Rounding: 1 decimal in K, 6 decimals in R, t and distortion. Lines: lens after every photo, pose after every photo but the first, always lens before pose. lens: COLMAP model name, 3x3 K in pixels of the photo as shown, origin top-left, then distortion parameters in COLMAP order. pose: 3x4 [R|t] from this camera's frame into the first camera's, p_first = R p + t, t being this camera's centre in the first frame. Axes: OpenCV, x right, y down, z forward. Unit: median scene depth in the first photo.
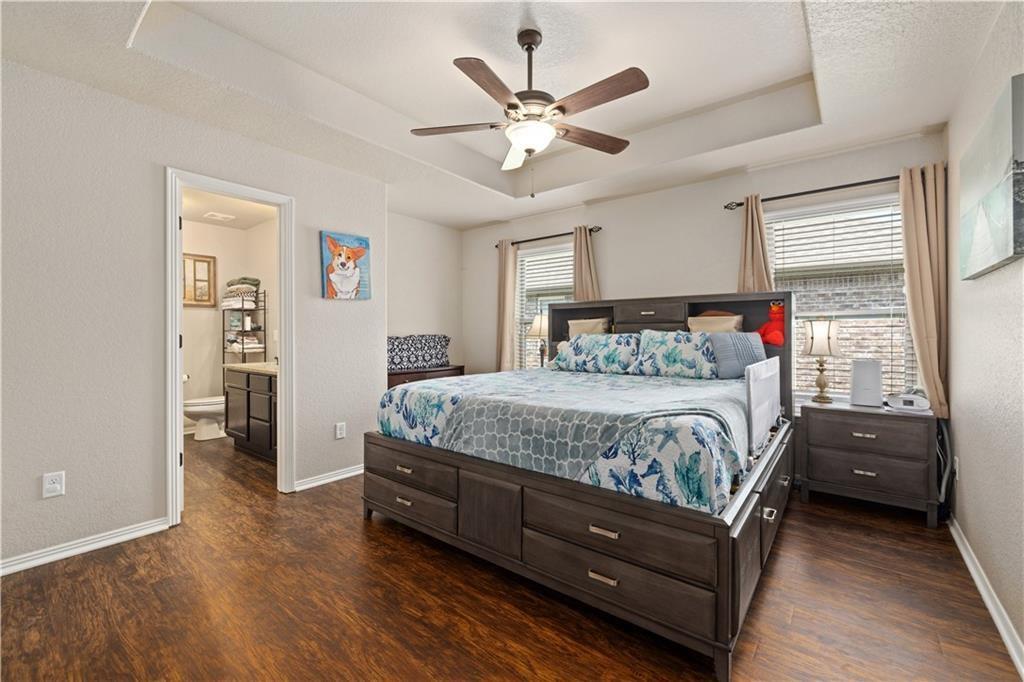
lens RADIAL K [[431.1, 0, 513.2], [0, 431.1, 336.3], [0, 0, 1]] dist [-0.000058, -0.000077]
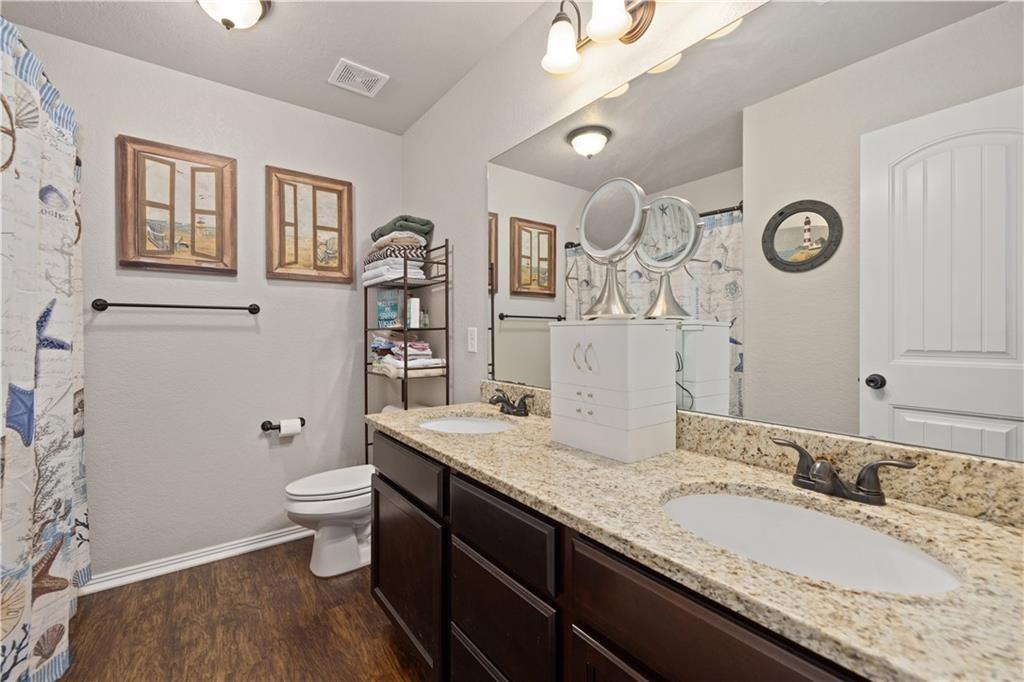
lens RADIAL K [[431.1, 0, 510.7], [0, 431.1, 337.6], [0, 0, 1]] dist [-0.000058, -0.000077]
pose [[0.968174, 0.001795, -0.250270, -0.394825], [-0.000670, 0.999989, 0.004581, -0.005699], [0.250275, -0.004268, 0.968165, 0.573840]]
